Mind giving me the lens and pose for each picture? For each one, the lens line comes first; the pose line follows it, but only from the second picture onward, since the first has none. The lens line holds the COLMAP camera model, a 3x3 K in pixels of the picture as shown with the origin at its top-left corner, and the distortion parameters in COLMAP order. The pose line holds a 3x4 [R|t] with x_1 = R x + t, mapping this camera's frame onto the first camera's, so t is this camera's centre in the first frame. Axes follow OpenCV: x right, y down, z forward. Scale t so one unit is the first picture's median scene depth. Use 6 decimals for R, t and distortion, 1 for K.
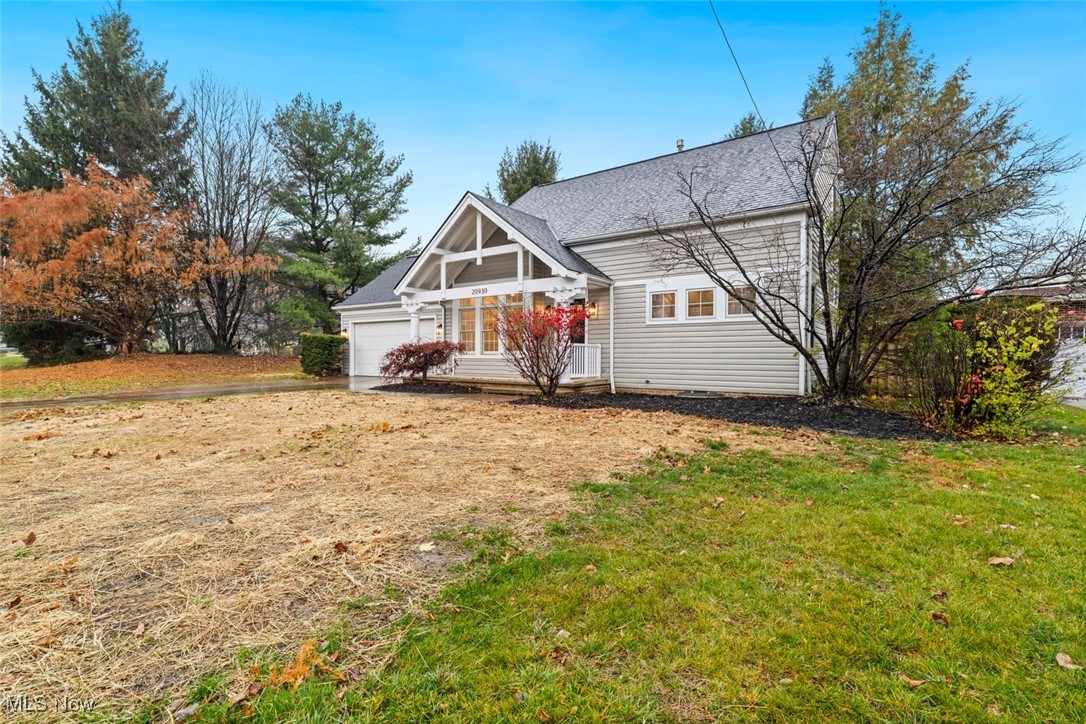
lens RADIAL K [[481.1, 0, 543.0], [0, 481.1, 362.0], [0, 0, 1]] dist [0.000576, 0.000081]
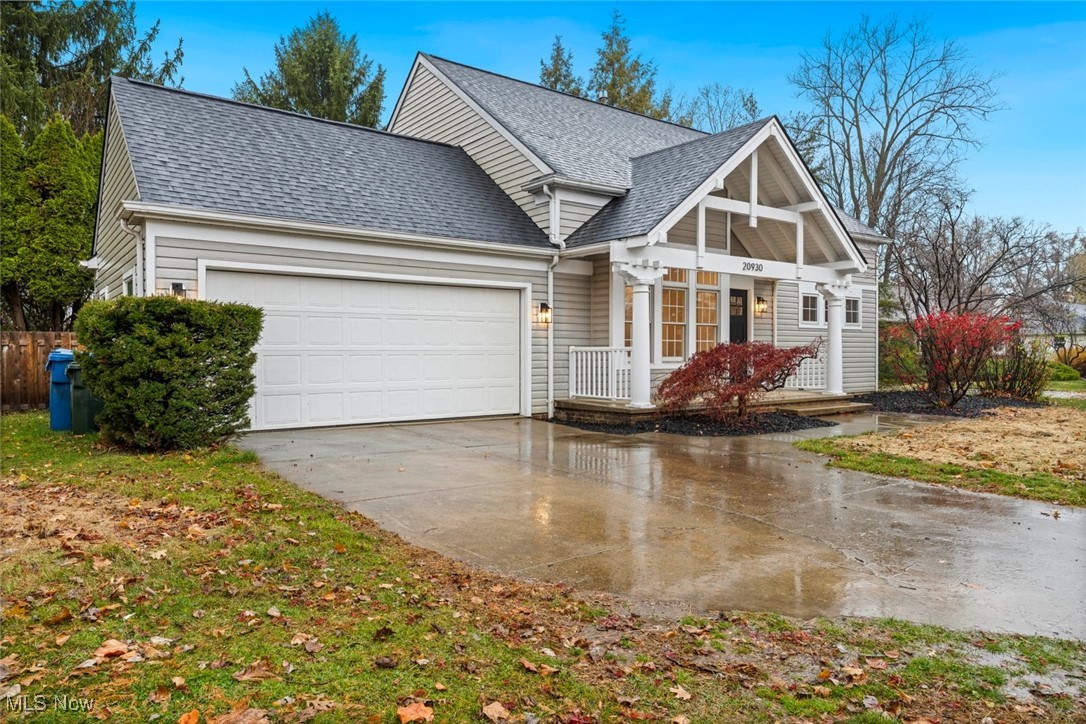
lens RADIAL K [[712.9, 0, 543.0], [0, 712.9, 362.0], [0, 0, 1]] dist [0.003149, 0.000265]
pose [[0.311160, -0.012856, 0.950270, -1.098404], [0.017458, 0.999817, 0.007809, -0.027327], [-0.950197, 0.014159, 0.311328, 0.922476]]
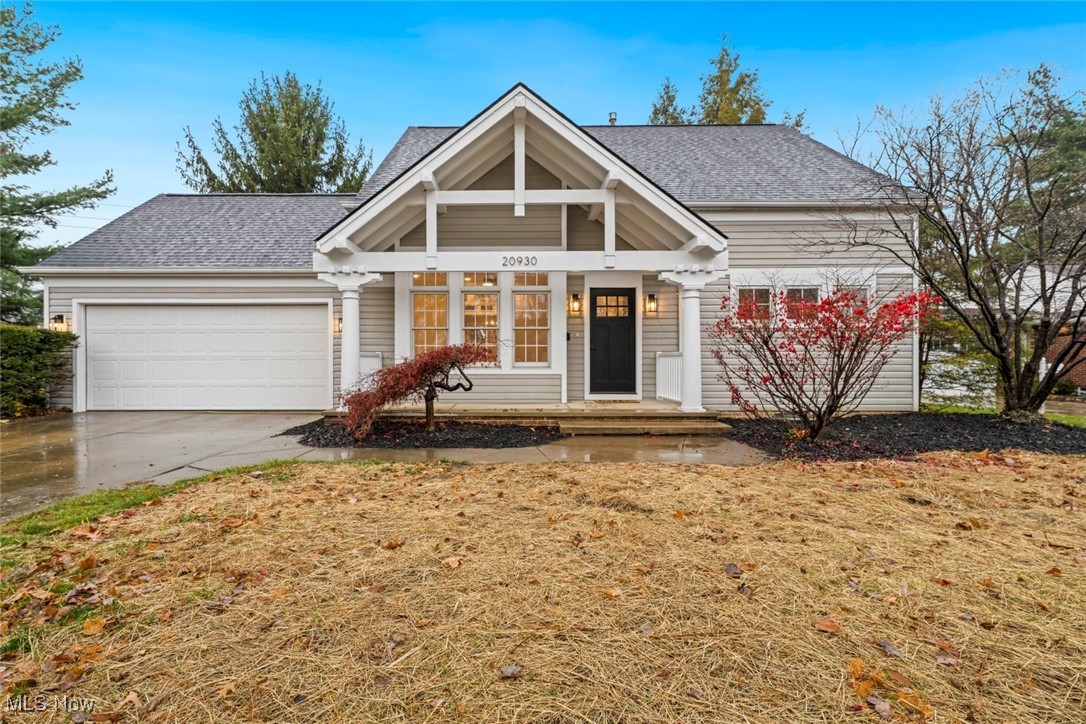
lens RADIAL K [[497.7, 0, 517.8], [0, 497.7, 363.5], [0, 0, 1]] dist [0.003839, 0.000491]
pose [[0.827209, -0.005002, 0.561873, -0.452890], [0.011362, 0.999905, -0.007826, -0.015967], [-0.561780, 0.012857, 0.827187, 0.473973]]
